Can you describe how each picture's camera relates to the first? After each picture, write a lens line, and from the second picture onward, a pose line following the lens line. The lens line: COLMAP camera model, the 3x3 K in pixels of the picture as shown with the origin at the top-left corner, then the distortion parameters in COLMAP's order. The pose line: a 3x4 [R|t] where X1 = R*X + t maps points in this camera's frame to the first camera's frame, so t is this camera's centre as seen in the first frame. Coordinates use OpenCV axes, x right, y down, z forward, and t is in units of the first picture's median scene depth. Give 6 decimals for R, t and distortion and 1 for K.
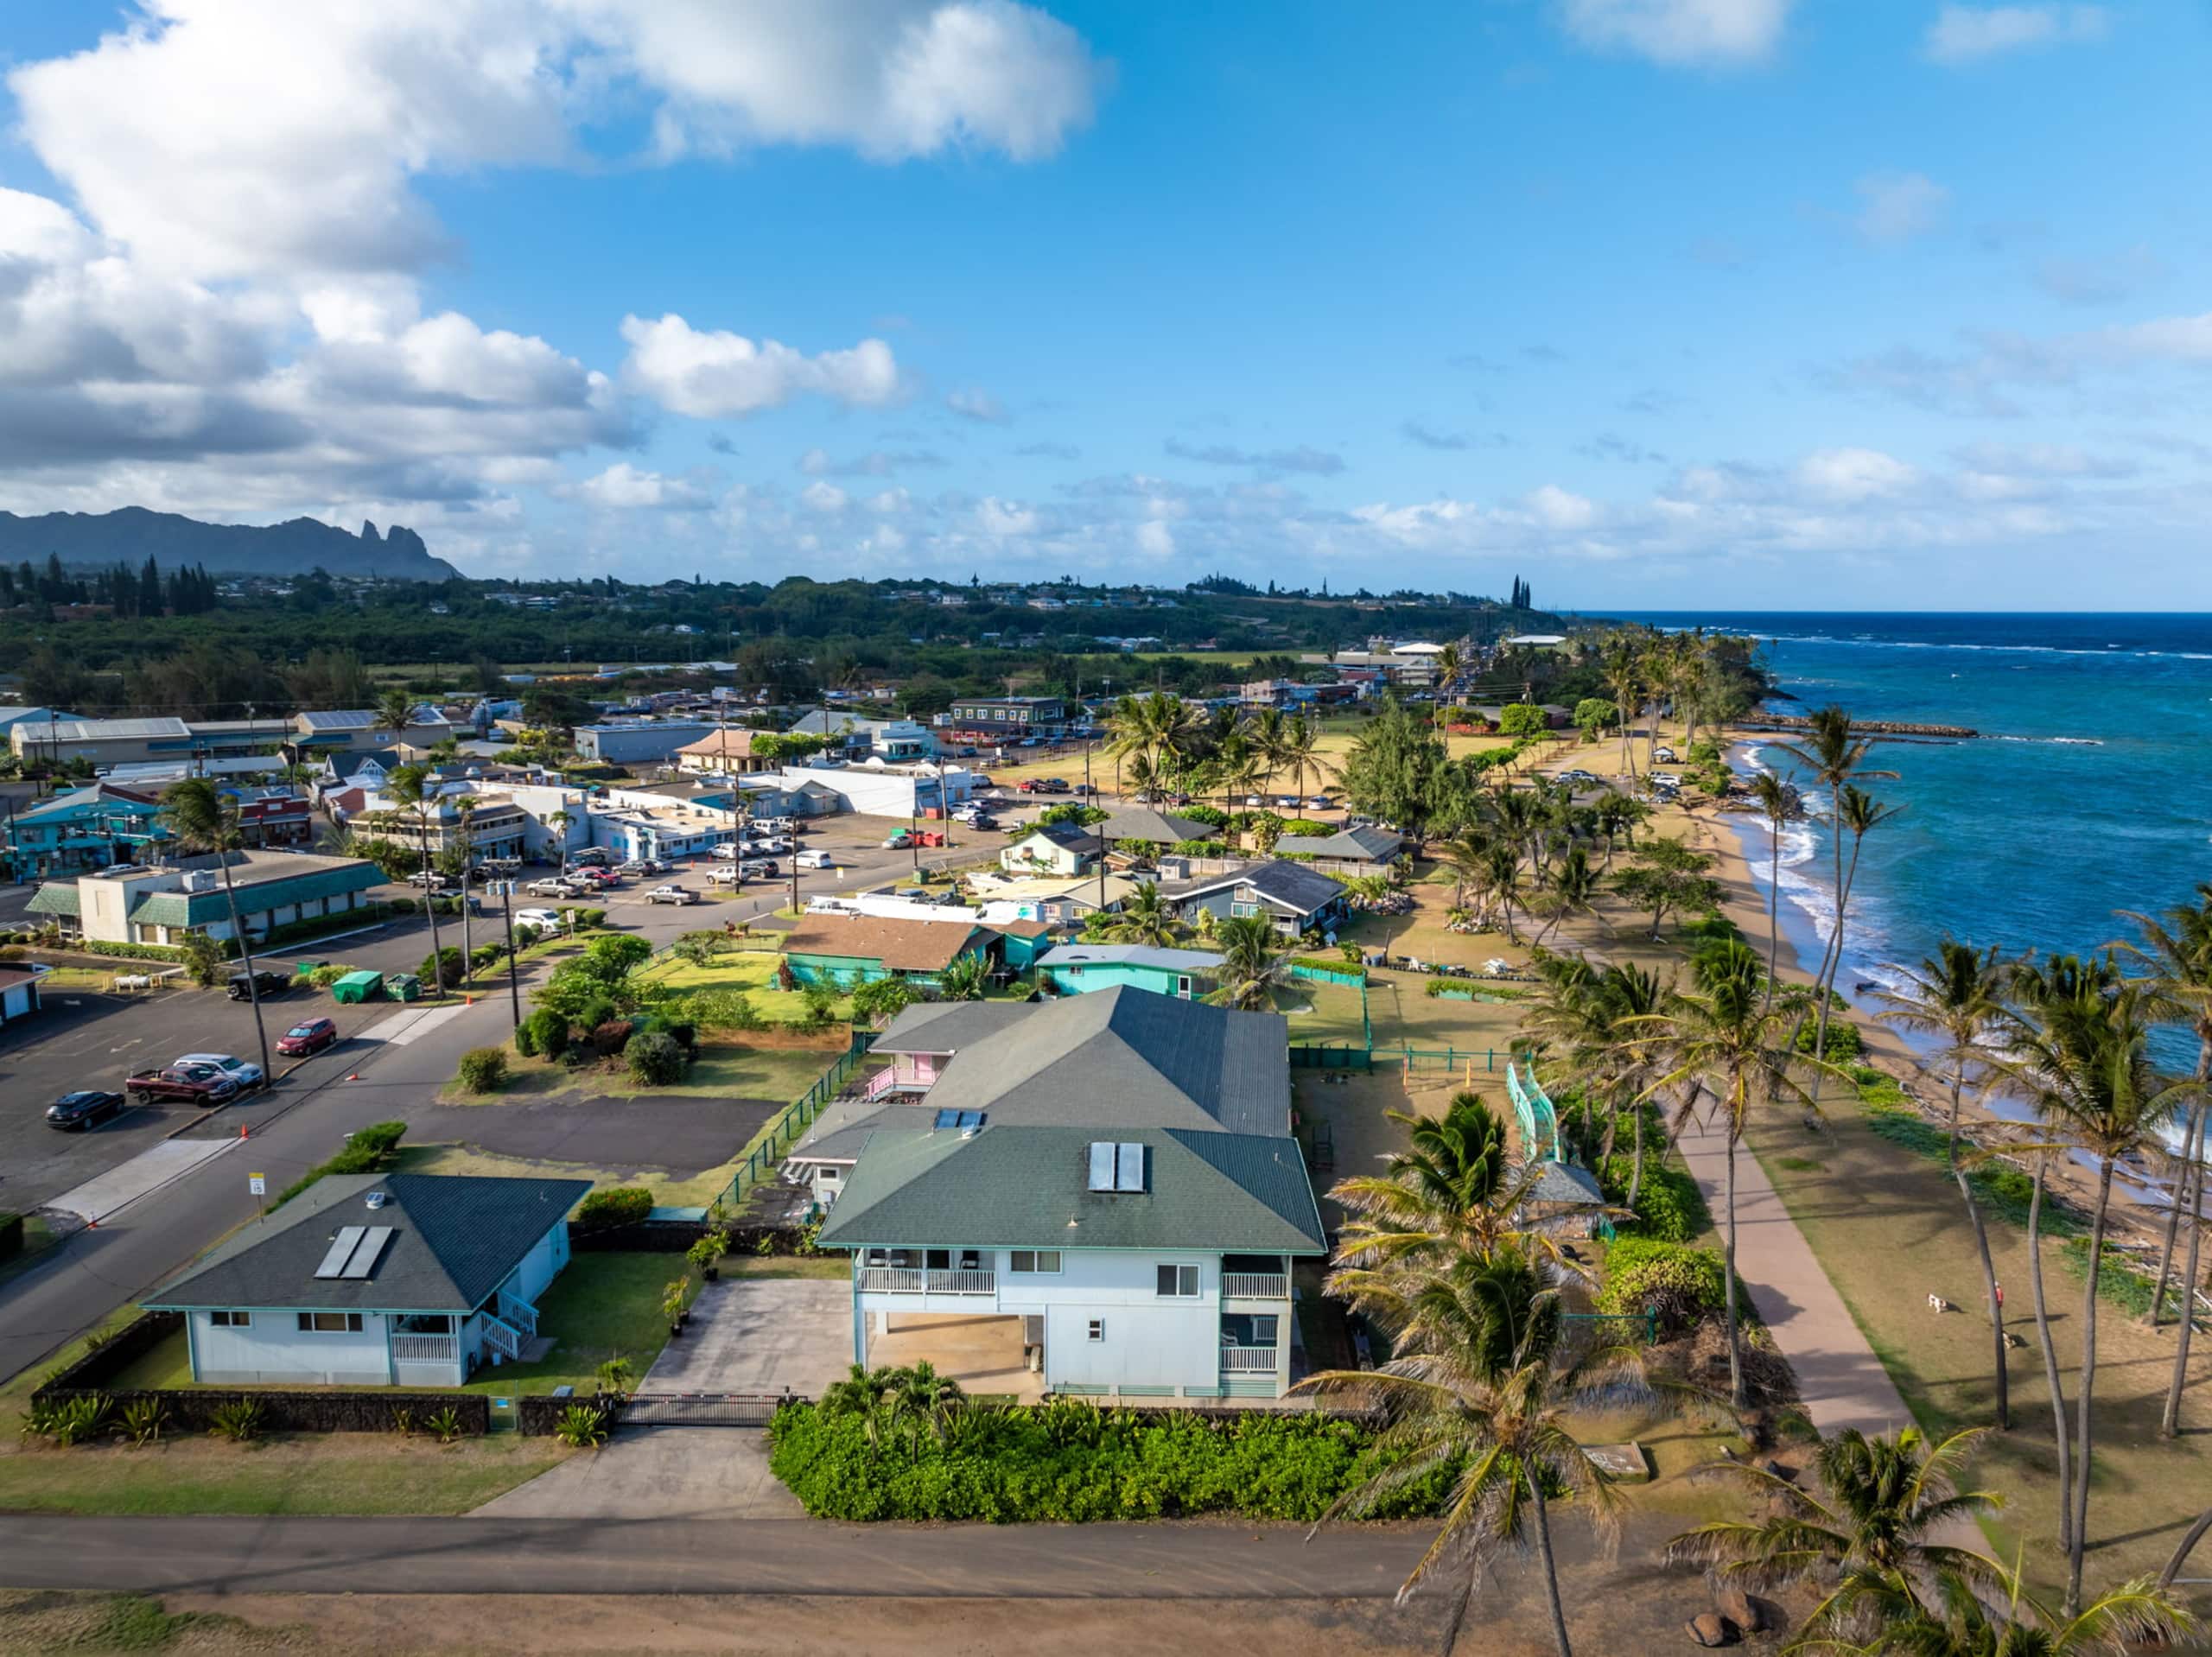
lens RADIAL K [[1559.9, 0, 1095.4], [0, 1559.9, 833.0], [0, 0, 1]] dist [-0.023688, 0.036044]
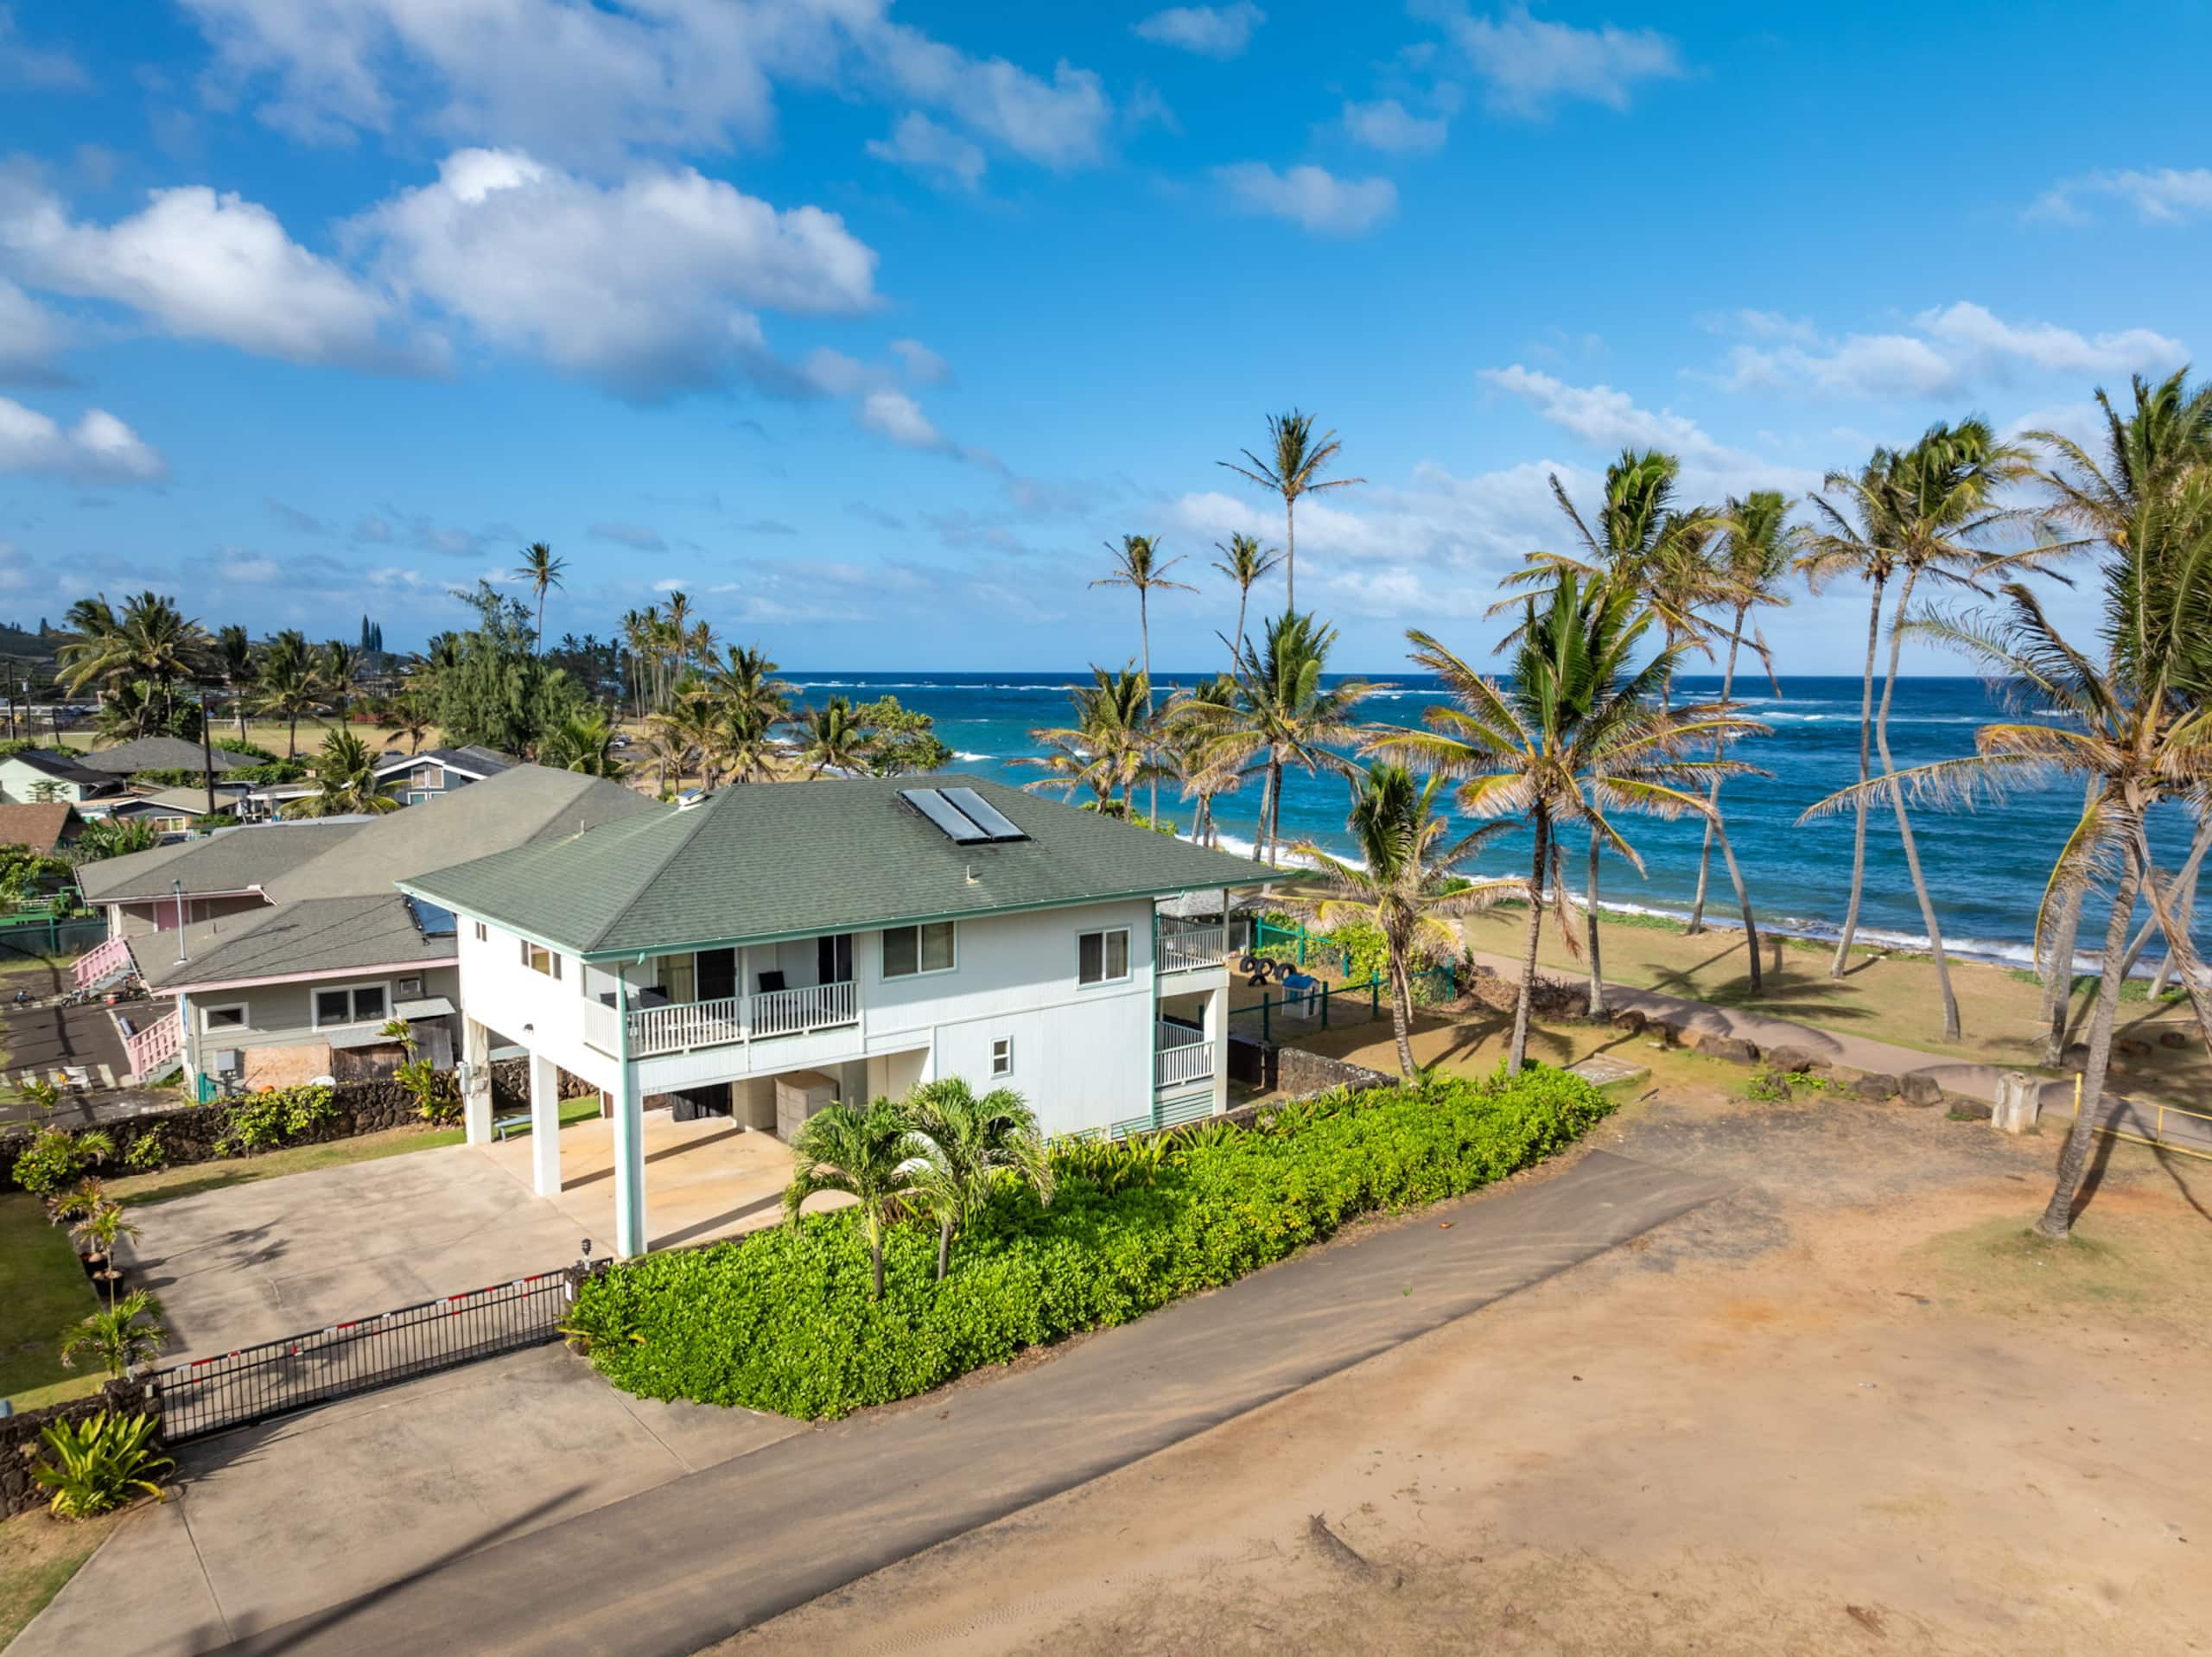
lens RADIAL K [[1559.9, 0, 1102.9], [0, 1559.9, 840.5], [0, 0, 1]] dist [-0.023688, 0.036044]
pose [[0.748603, -0.070874, 0.659219, -0.368887], [0.096656, 0.995314, -0.002753, 0.238895], [-0.655935, 0.065779, 0.751946, 0.503206]]
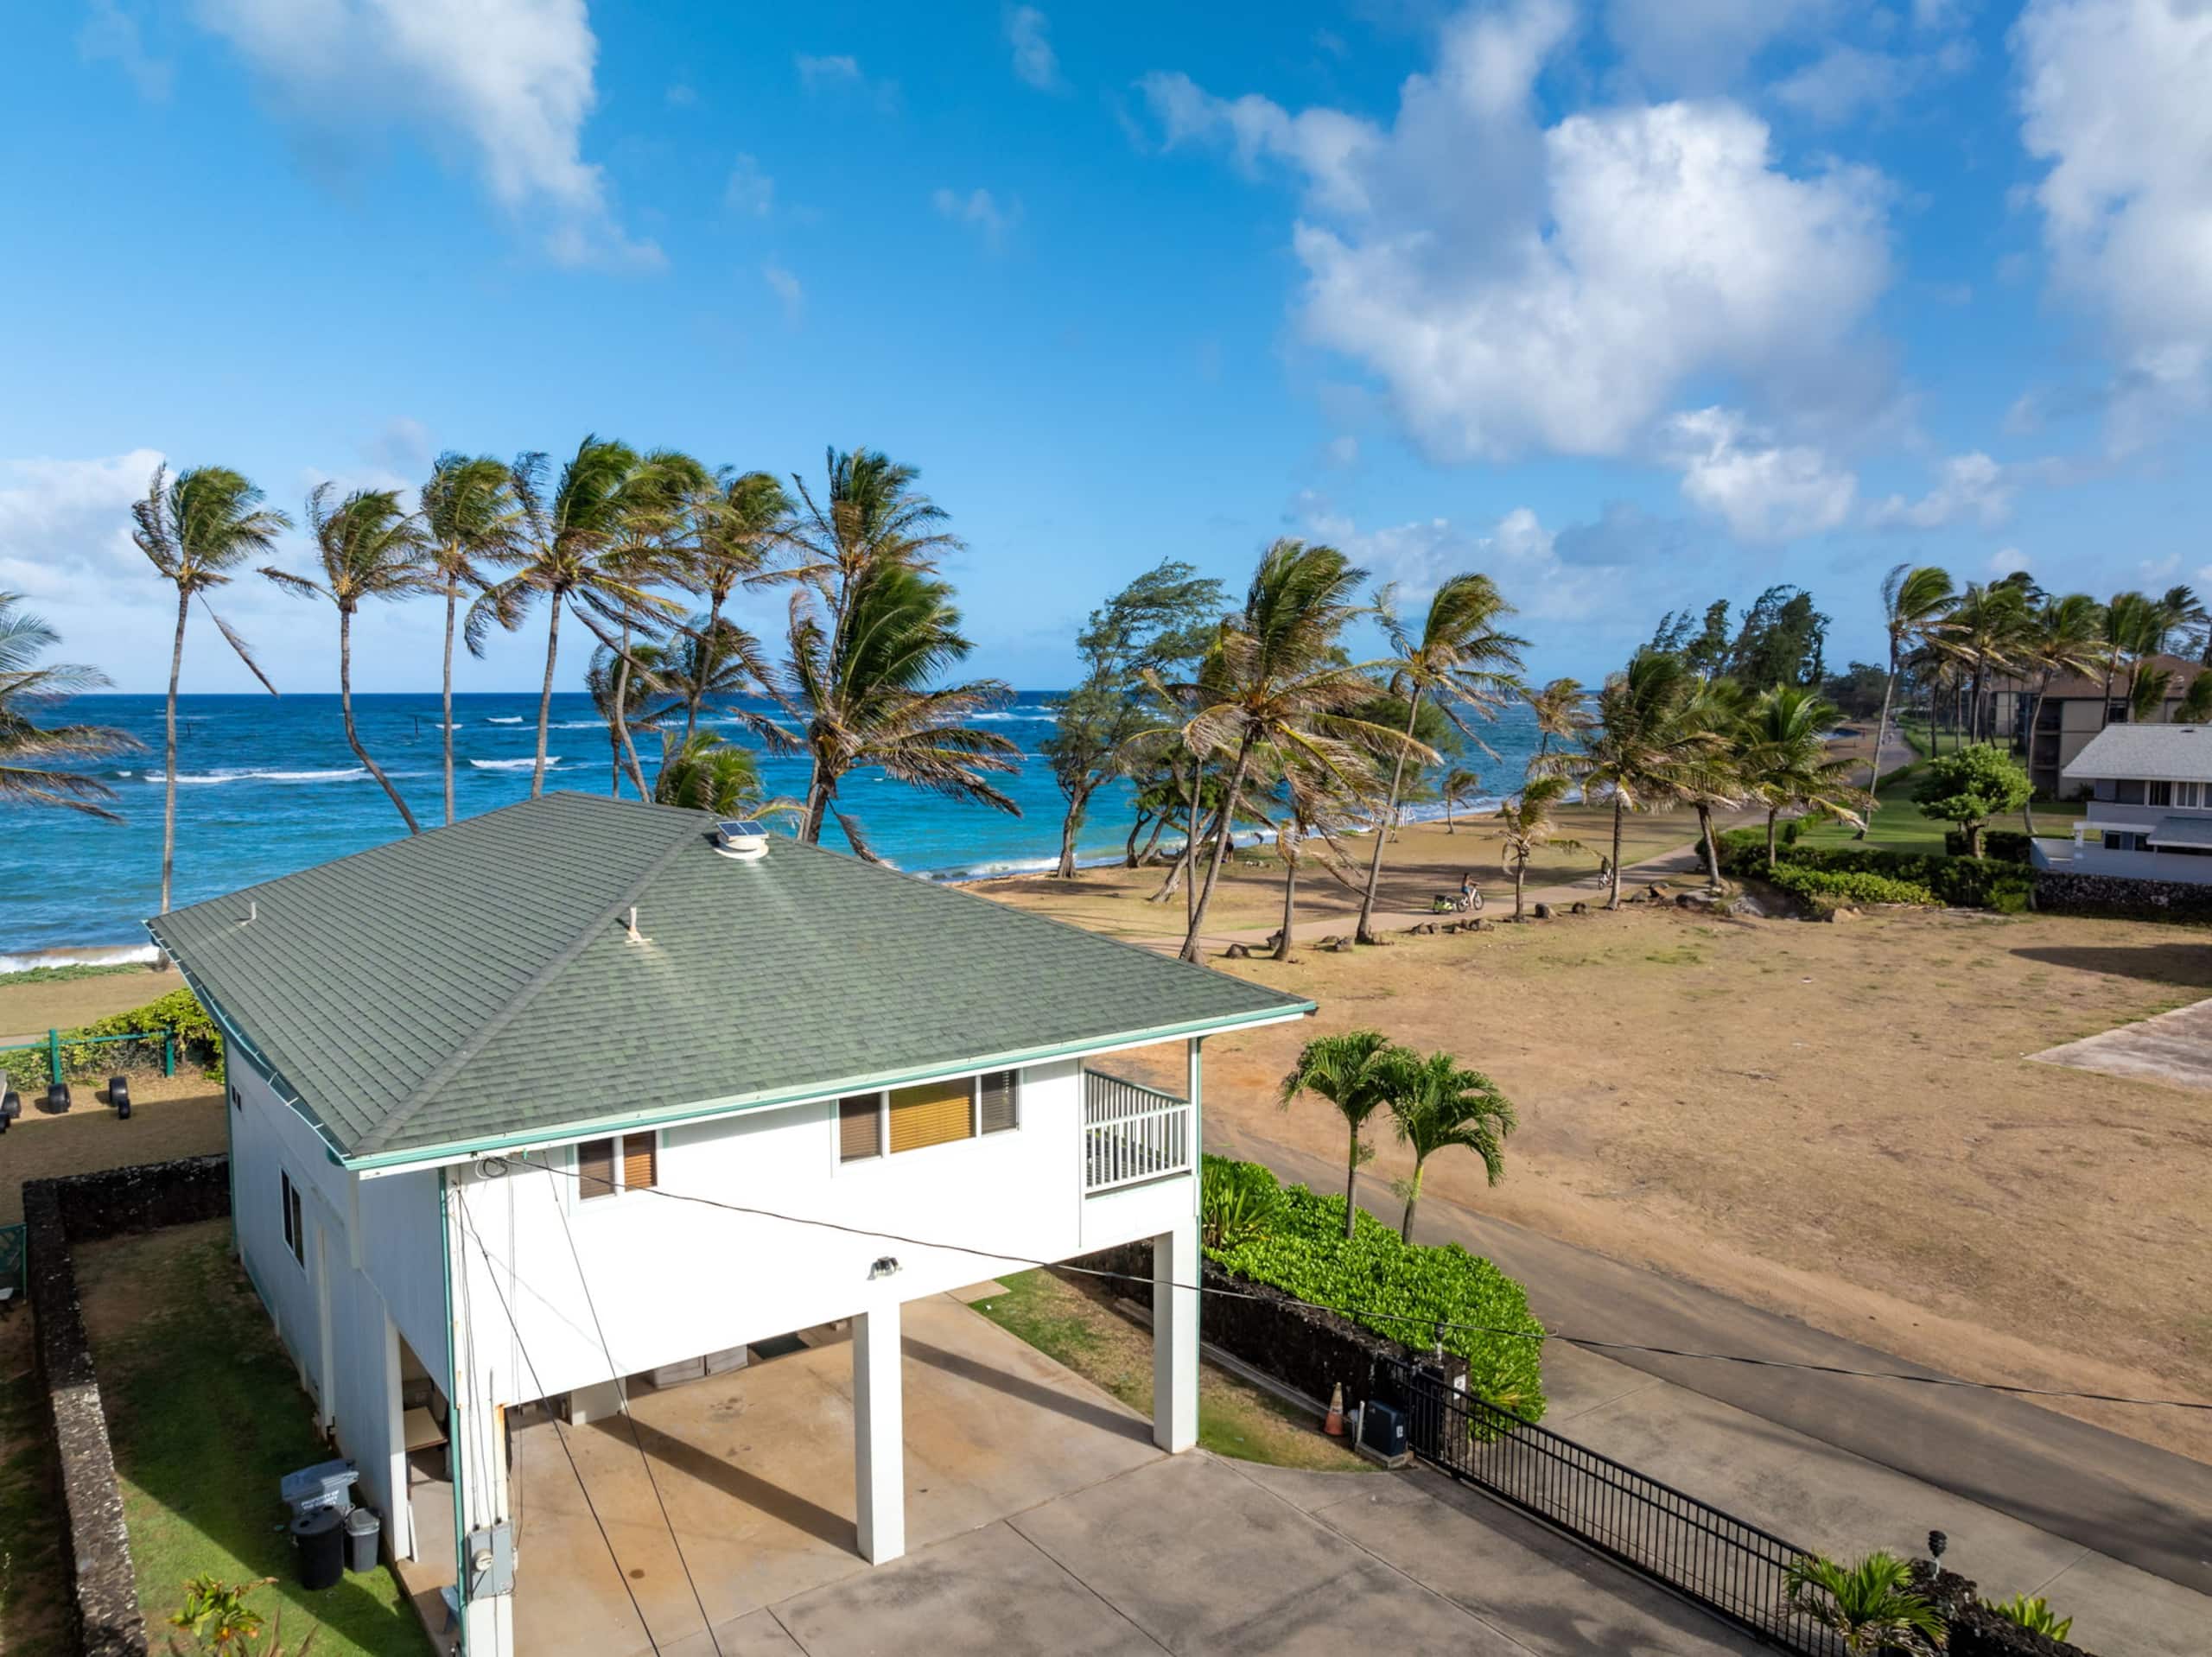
lens RADIAL K [[1559.9, 0, 1118.8], [0, 1559.9, 818.9], [0, 0, 1]] dist [-0.023688, 0.036044]
pose [[-0.629853, -0.071451, 0.773421, -0.420099], [0.113499, 0.976604, 0.182652, 0.145800], [-0.768377, 0.202826, -0.607007, 1.214420]]
